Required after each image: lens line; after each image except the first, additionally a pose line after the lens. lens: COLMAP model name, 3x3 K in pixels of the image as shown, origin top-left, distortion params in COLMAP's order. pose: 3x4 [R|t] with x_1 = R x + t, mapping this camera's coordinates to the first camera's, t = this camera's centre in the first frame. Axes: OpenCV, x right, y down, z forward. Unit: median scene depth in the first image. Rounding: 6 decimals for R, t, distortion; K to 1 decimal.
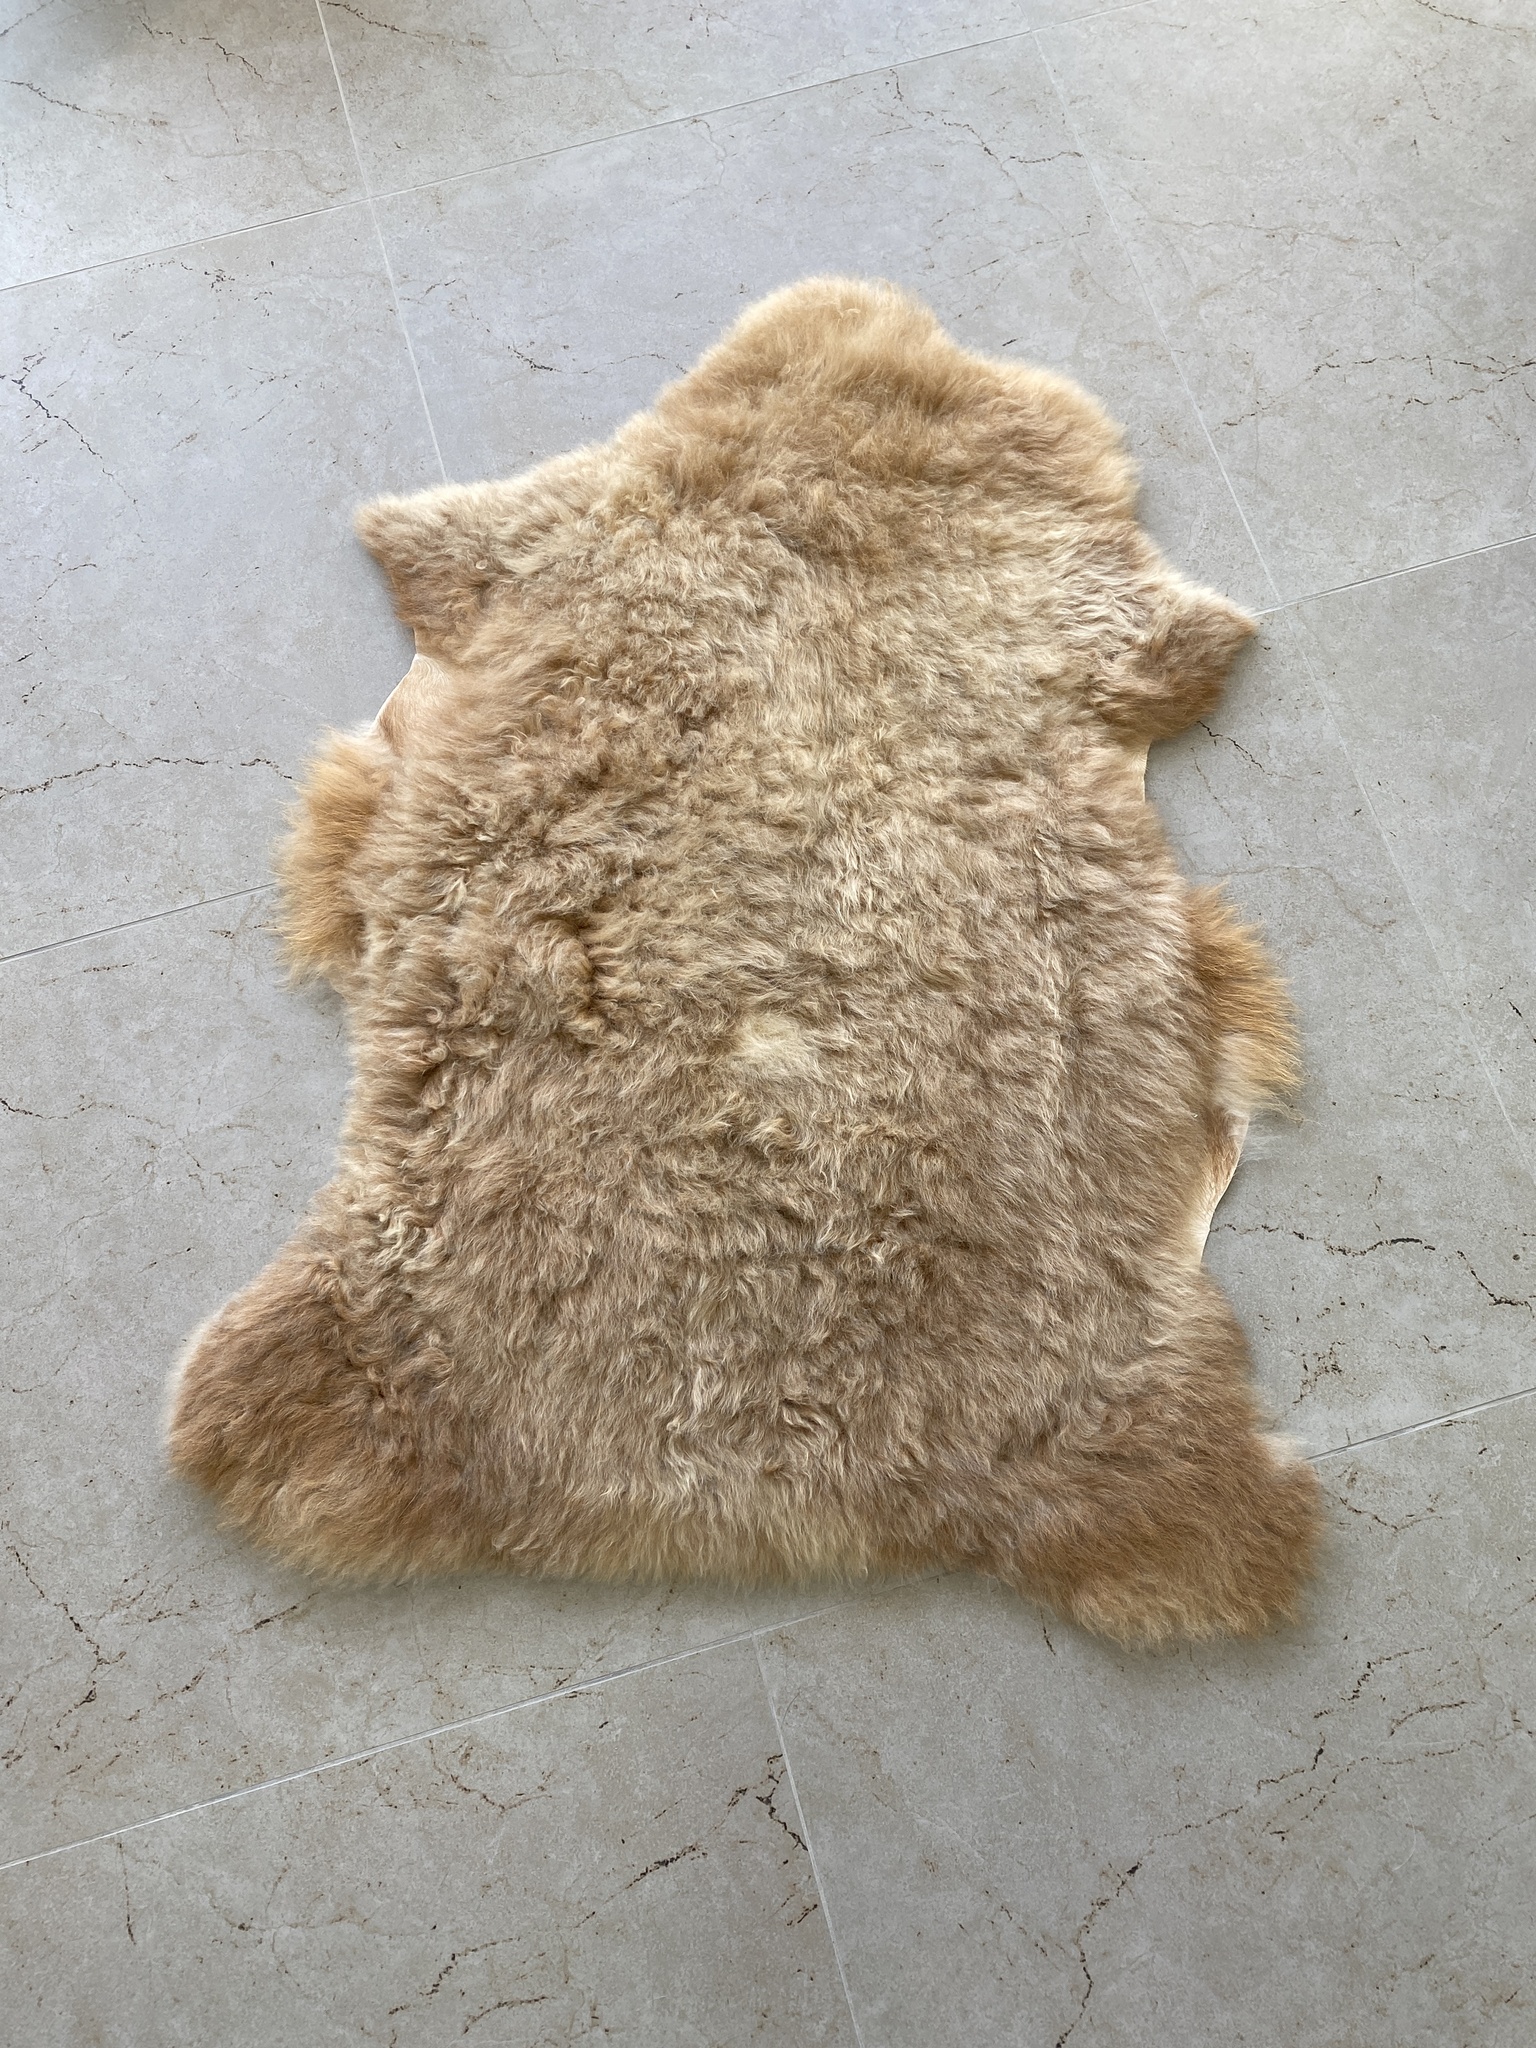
lens RADIAL K [[1558.9, 0, 771.7], [0, 1558.9, 1010.7], [0, 0, 1]] dist [0.020961, -0.021892]
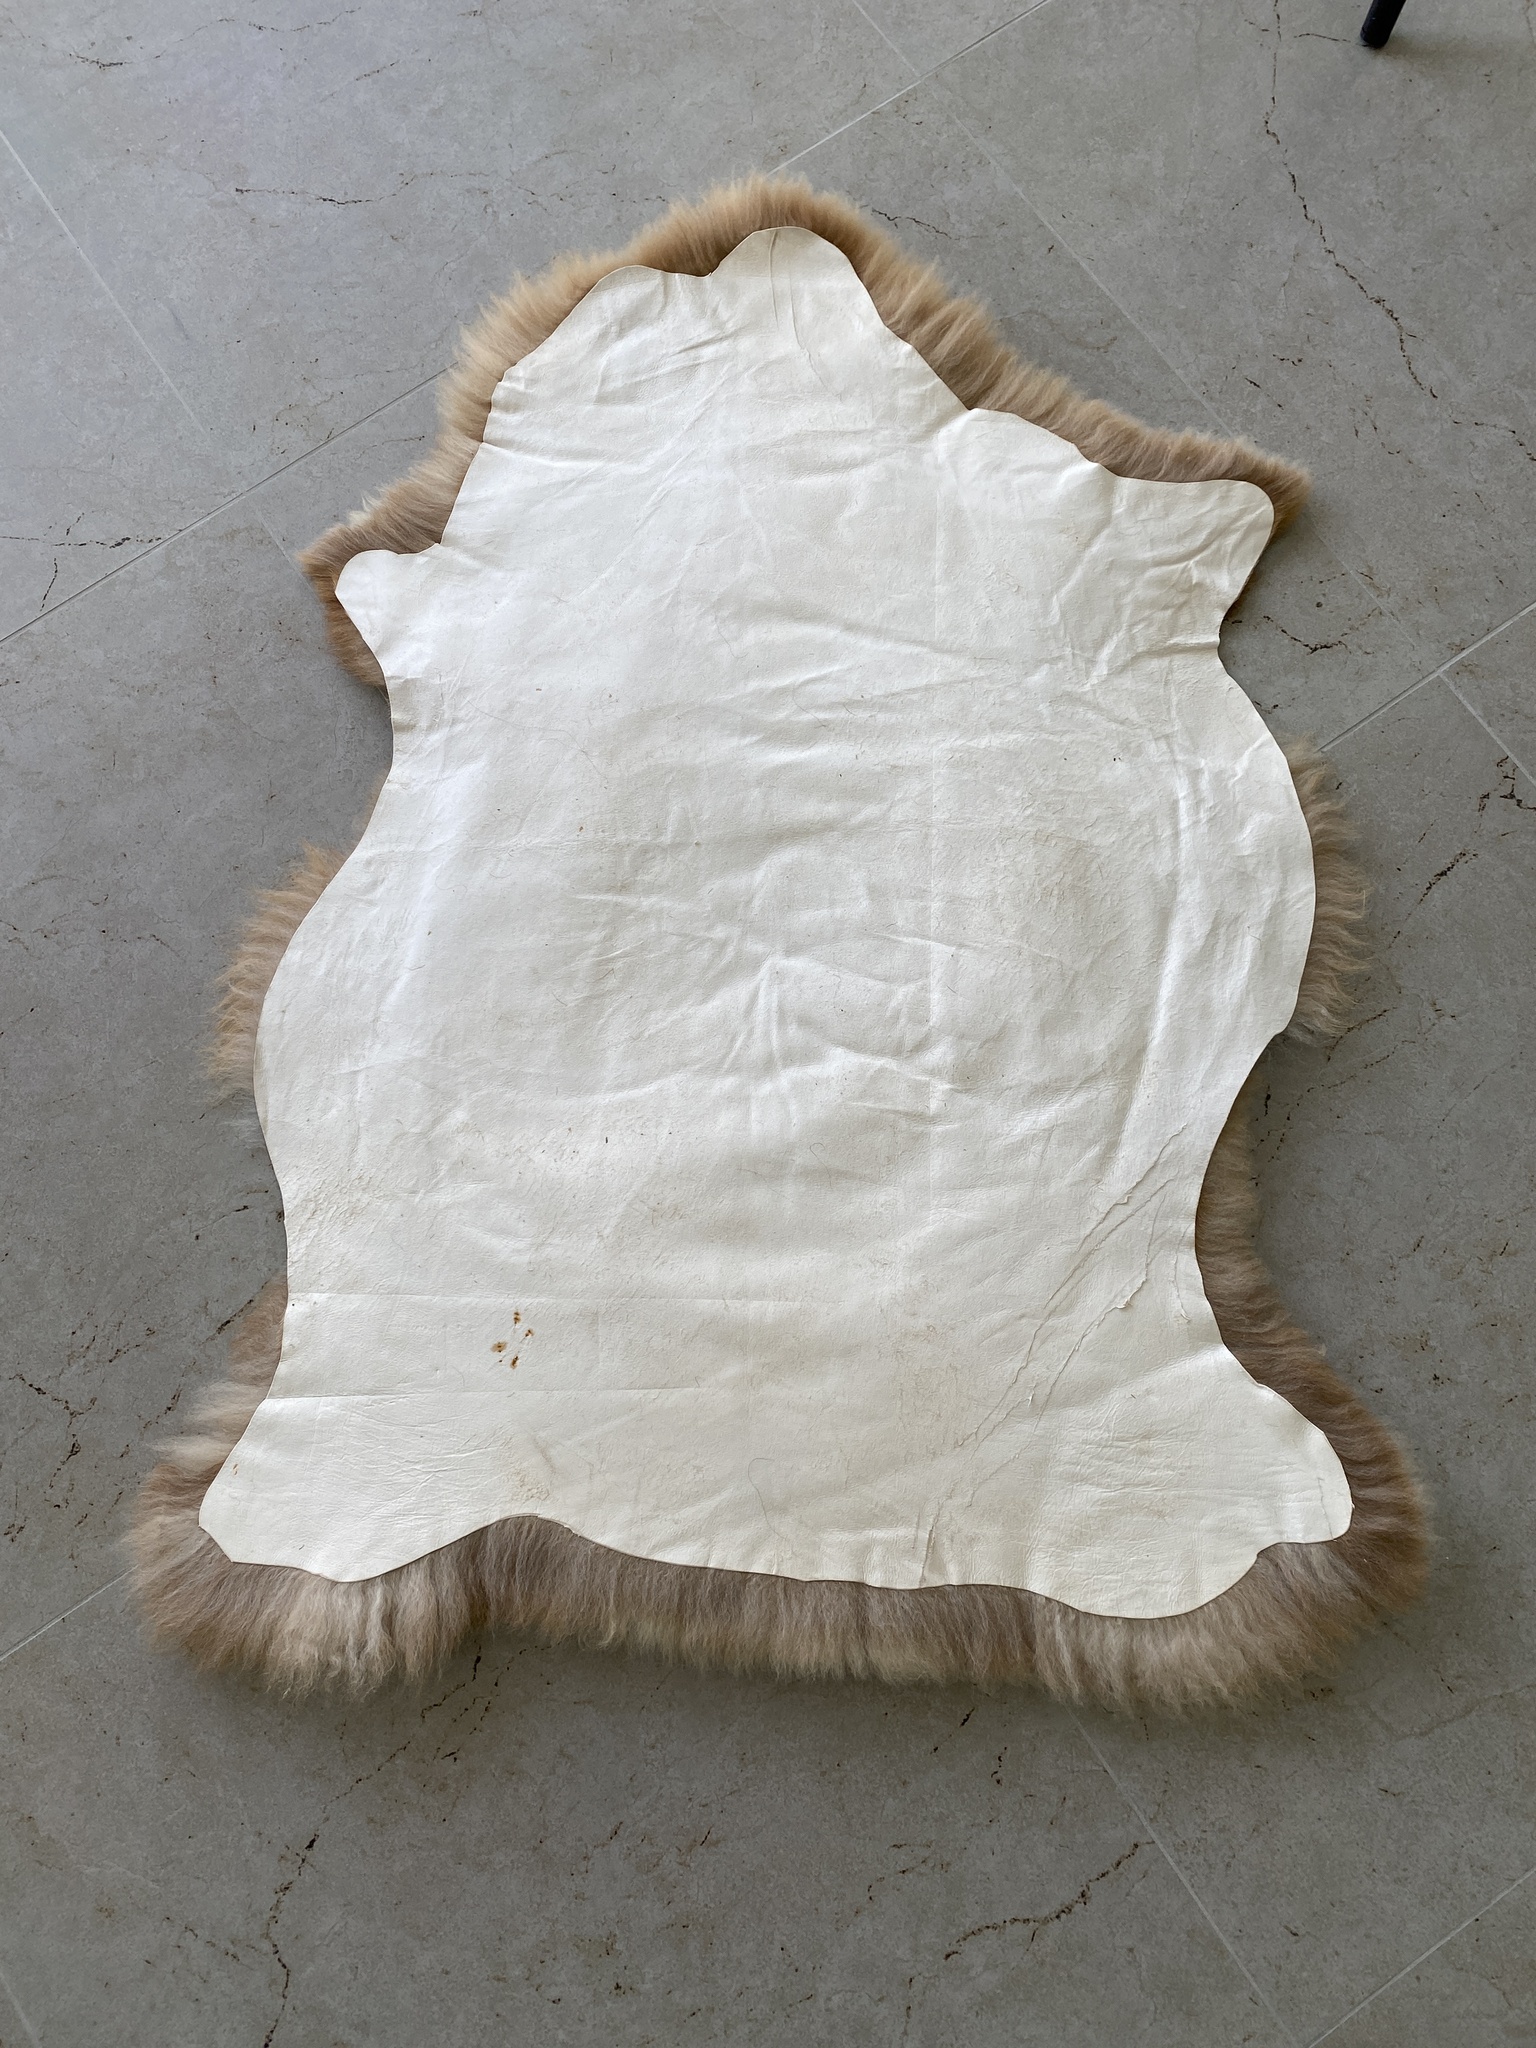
lens RADIAL K [[1558.9, 0, 776.2], [0, 1558.9, 1023.7], [0, 0, 1]] dist [0.020961, -0.021892]
pose [[0.949883, -0.306694, 0.060512, -0.000392], [0.303529, 0.951164, 0.056182, 0.207308], [-0.074787, -0.034999, 0.996585, 0.009252]]
